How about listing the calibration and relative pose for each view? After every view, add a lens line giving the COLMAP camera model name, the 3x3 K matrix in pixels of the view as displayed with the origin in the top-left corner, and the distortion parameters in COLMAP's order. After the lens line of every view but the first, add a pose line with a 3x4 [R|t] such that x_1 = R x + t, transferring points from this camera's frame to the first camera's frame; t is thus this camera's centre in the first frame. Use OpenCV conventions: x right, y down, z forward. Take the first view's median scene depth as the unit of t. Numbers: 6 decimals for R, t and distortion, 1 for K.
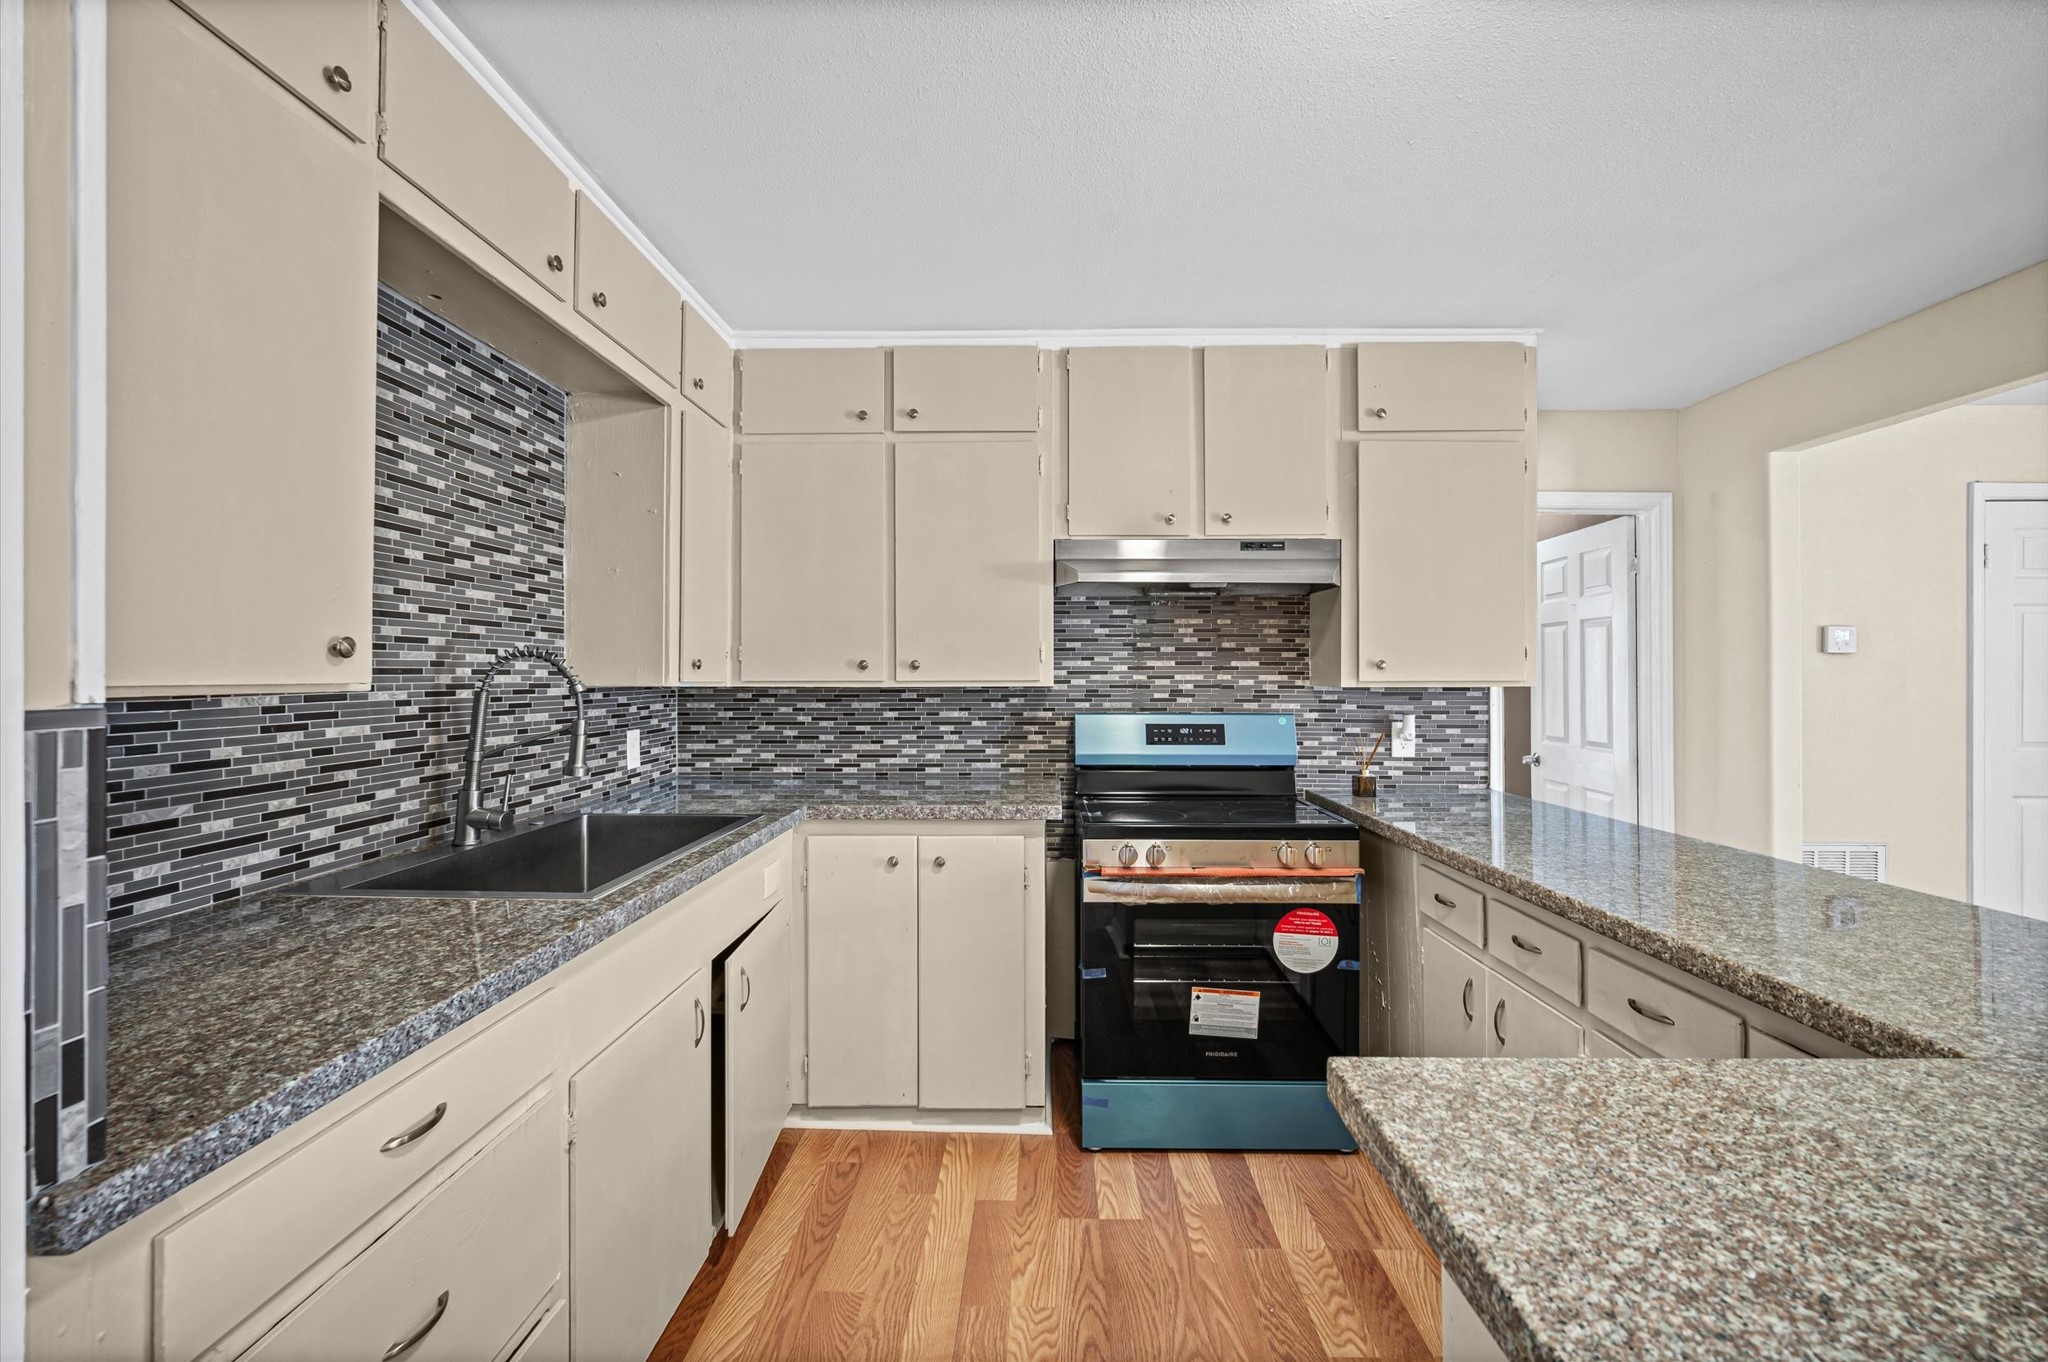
lens RADIAL K [[855.2, 0, 1029.9], [0, 855.2, 667.5], [0, 0, 1]] dist [-0.003071, -0.000699]
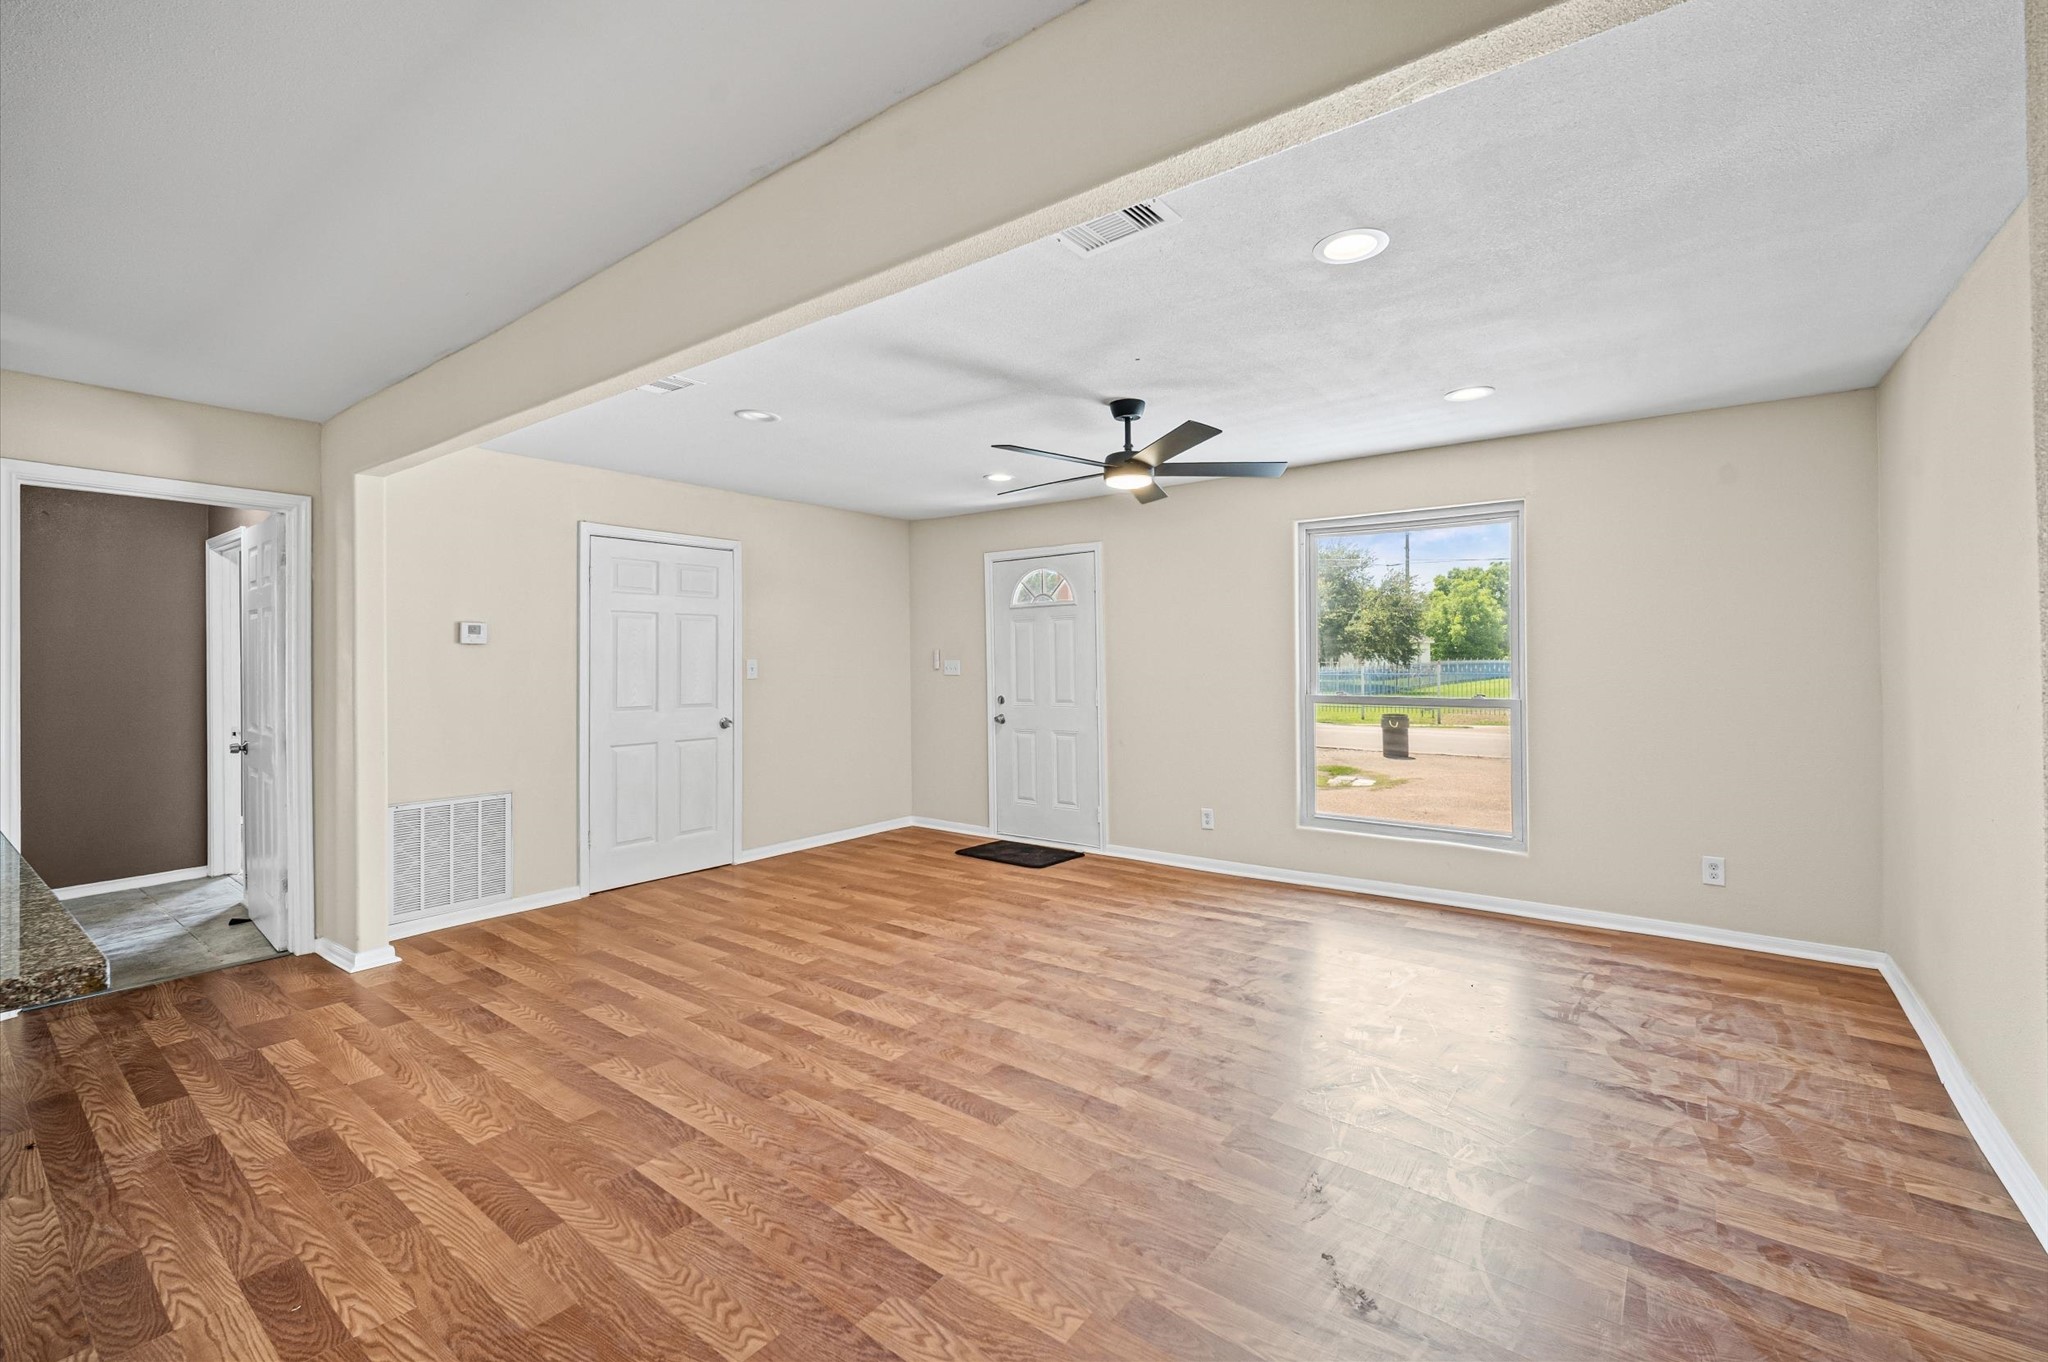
lens RADIAL K [[865.3, 0, 1030.2], [0, 865.3, 650.7], [0, 0, 1]] dist [-0.002229, -0.000796]
pose [[0.587775, 0.002755, 0.809020, 0.476687], [-0.002912, 0.999995, -0.001290, -0.008702], [-0.809019, -0.001598, 0.587780, -0.487304]]
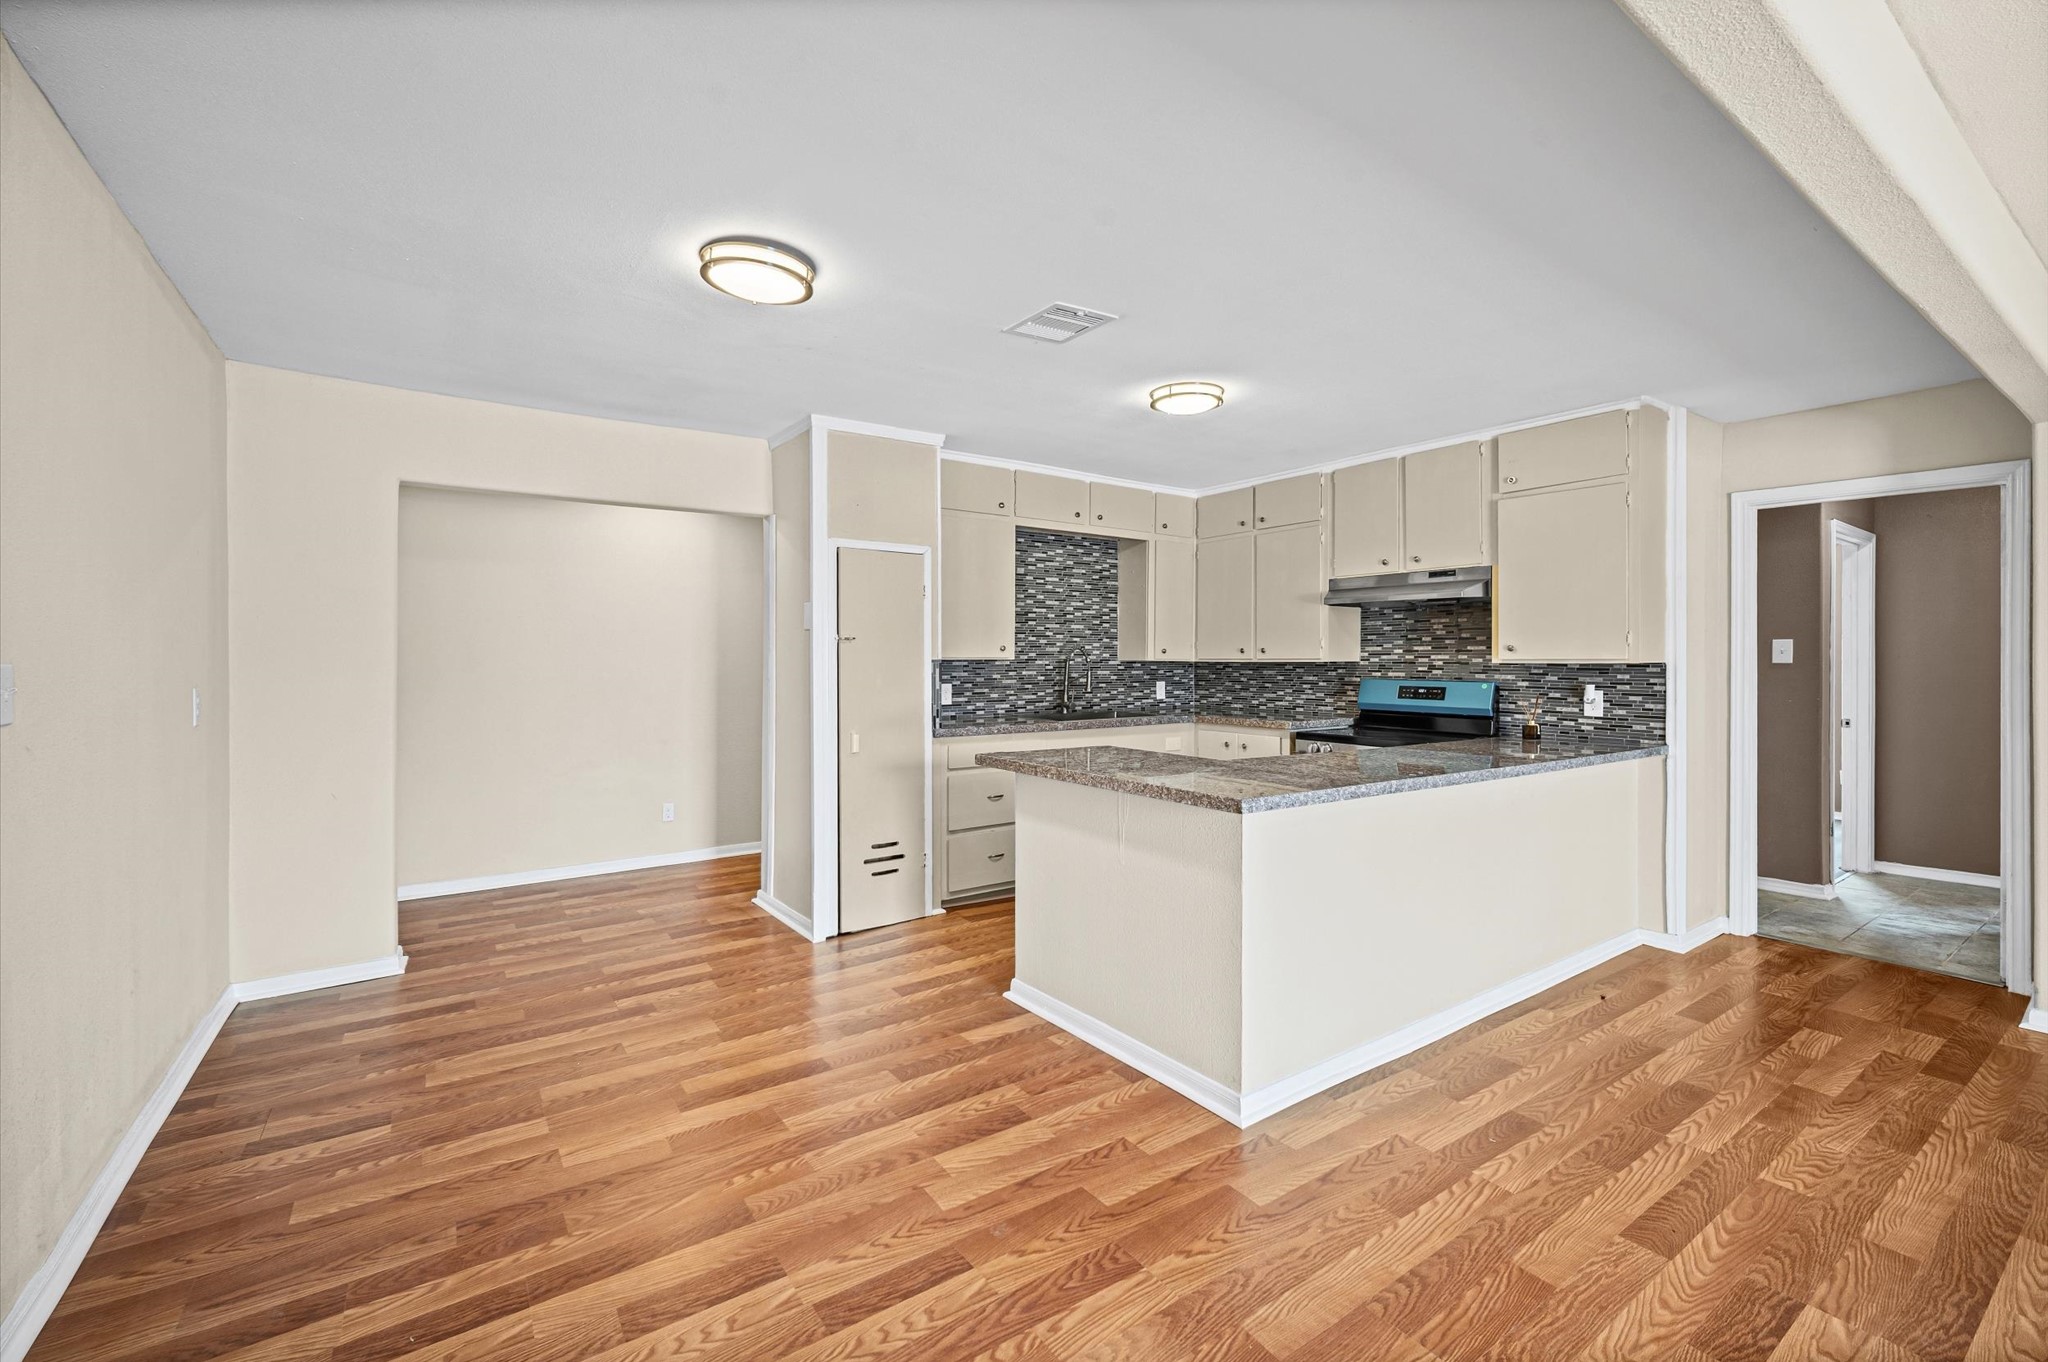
lens RADIAL K [[855.2, 0, 1029.9], [0, 855.2, 667.5], [0, 0, 1]] dist [-0.003071, -0.000699]
pose [[0.589135, 0.008677, -0.807988, 1.034847], [0.006735, 0.999855, 0.015649, 0.001506], [0.808007, -0.014661, 0.588991, -0.519325]]
